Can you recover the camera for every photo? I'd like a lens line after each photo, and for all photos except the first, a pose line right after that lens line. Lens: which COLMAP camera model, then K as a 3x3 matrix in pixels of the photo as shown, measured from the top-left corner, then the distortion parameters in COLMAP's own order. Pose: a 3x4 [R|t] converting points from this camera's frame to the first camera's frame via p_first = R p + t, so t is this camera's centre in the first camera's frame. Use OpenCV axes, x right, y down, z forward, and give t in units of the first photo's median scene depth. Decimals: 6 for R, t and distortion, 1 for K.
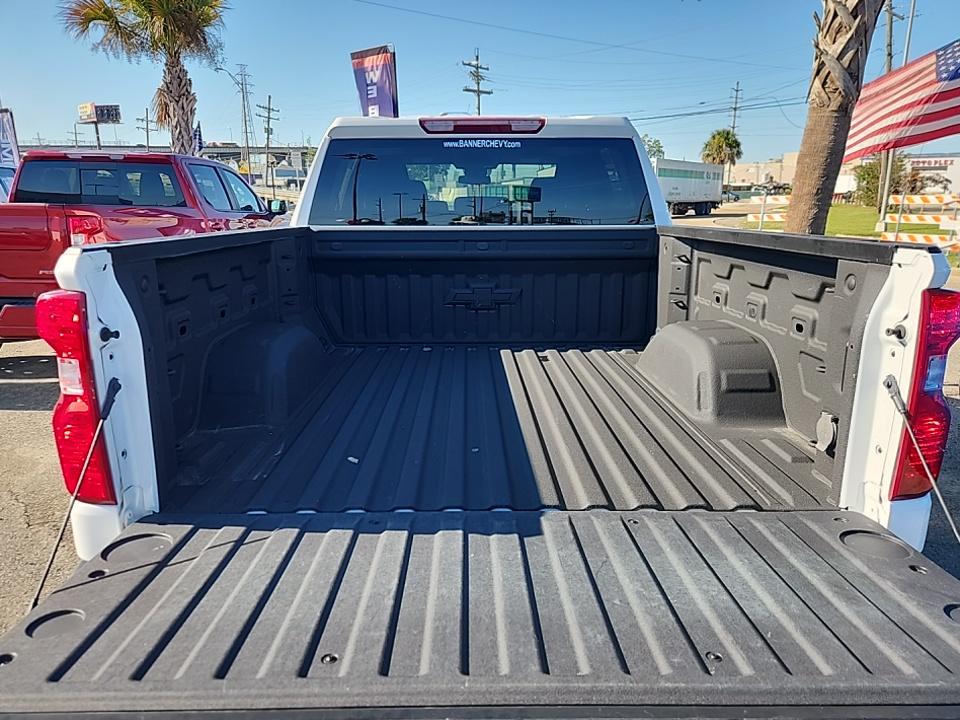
lens RADIAL K [[656.9, 0, 471.4], [0, 656.9, 365.9], [0, 0, 1]] dist [0.044233, -0.040525]
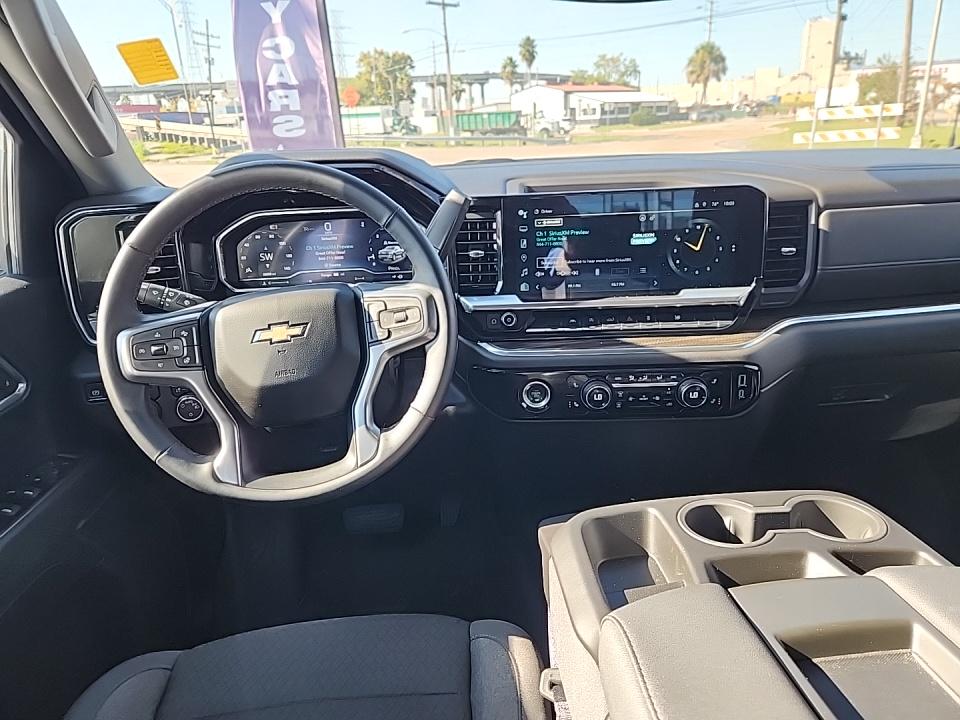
lens RADIAL K [[656.9, 0, 493.2], [0, 656.9, 344.8], [0, 0, 1]] dist [0.044233, -0.040525]
pose [[0.996186, -0.060489, 0.062881, -0.026902], [0.056100, 0.996012, 0.069370, -0.094306], [-0.066826, -0.065578, 0.995607, 0.389560]]
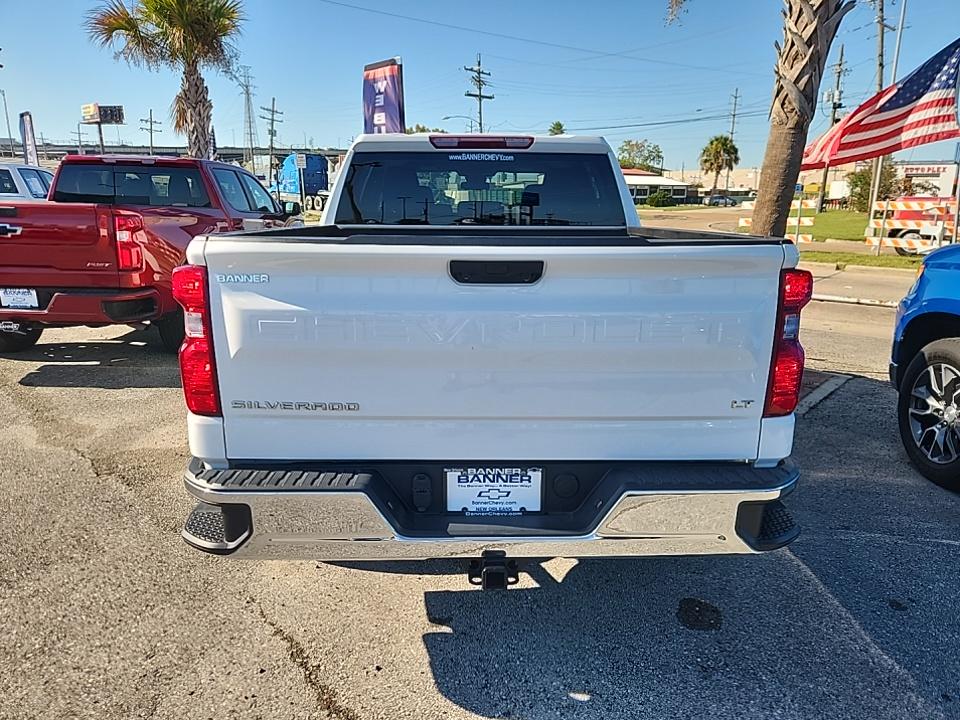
lens RADIAL K [[656.9, 0, 476.4], [0, 656.9, 361.2], [0, 0, 1]] dist [0.044233, -0.040525]
pose [[0.999955, 0.006178, 0.007146, 0.000223], [-0.006104, 0.999928, -0.010324, 0.012939], [-0.007209, 0.010280, 0.999921, -0.054688]]
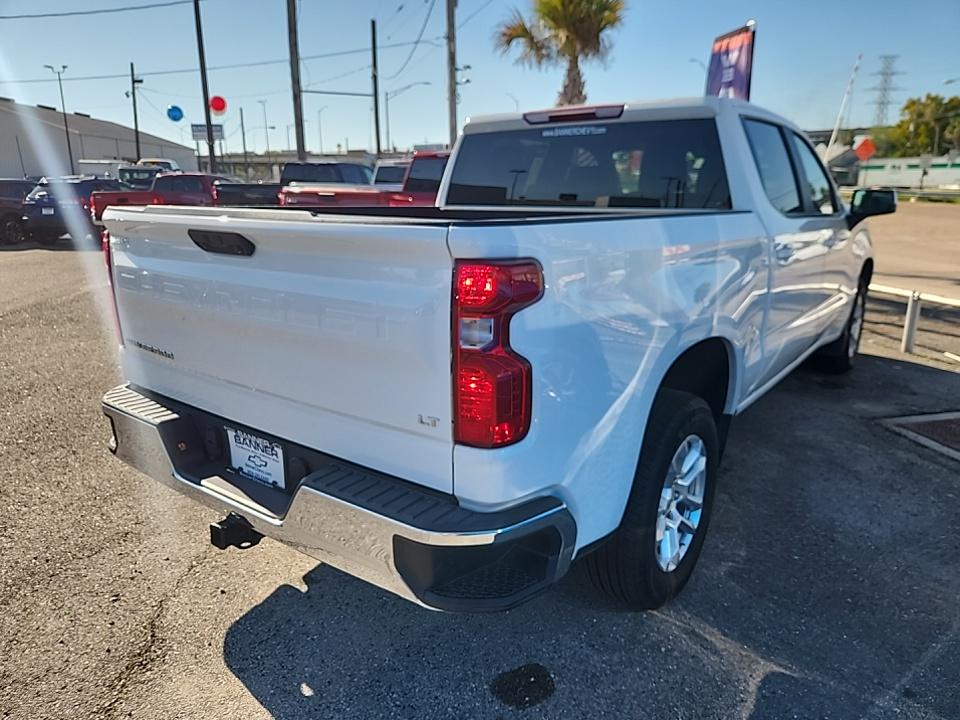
lens RADIAL K [[656.9, 0, 472.8], [0, 656.9, 357.7], [0, 0, 1]] dist [0.044233, -0.040525]
pose [[0.787731, 0.150643, -0.597317, 0.173086], [-0.148357, 0.987491, 0.053394, -0.001415], [0.597888, 0.046556, 0.800226, 0.016206]]
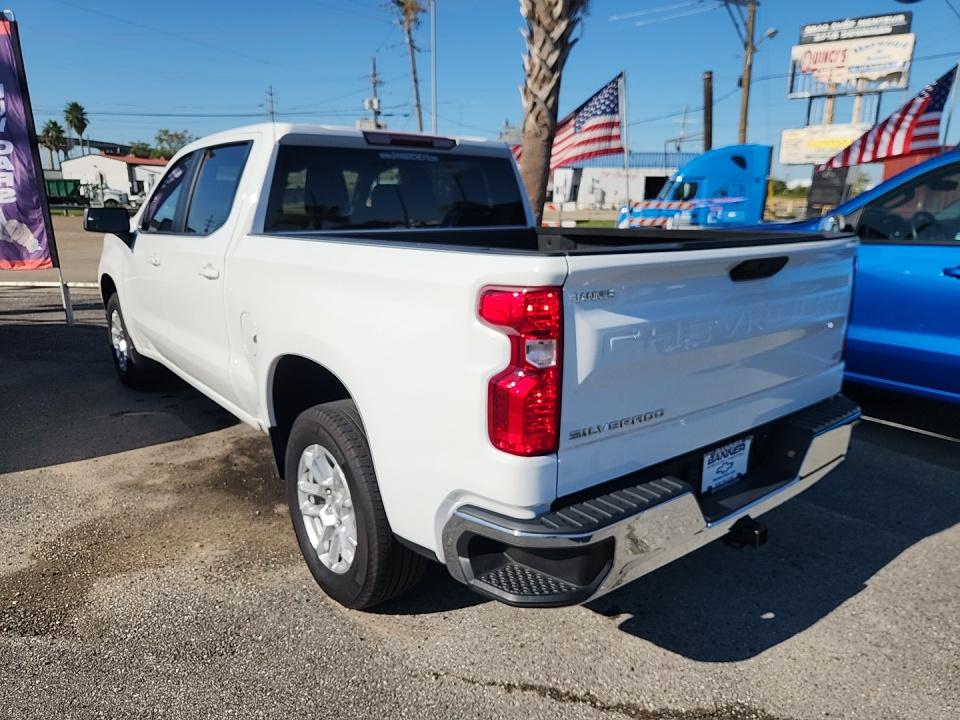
lens RADIAL K [[656.9, 0, 481.9], [0, 656.9, 364.9], [0, 0, 1]] dist [0.044233, -0.040525]
pose [[0.786942, -0.142408, 0.600369, -0.182003], [0.143210, 0.988586, 0.046780, -0.005327], [-0.600178, 0.049165, 0.798354, 0.011076]]
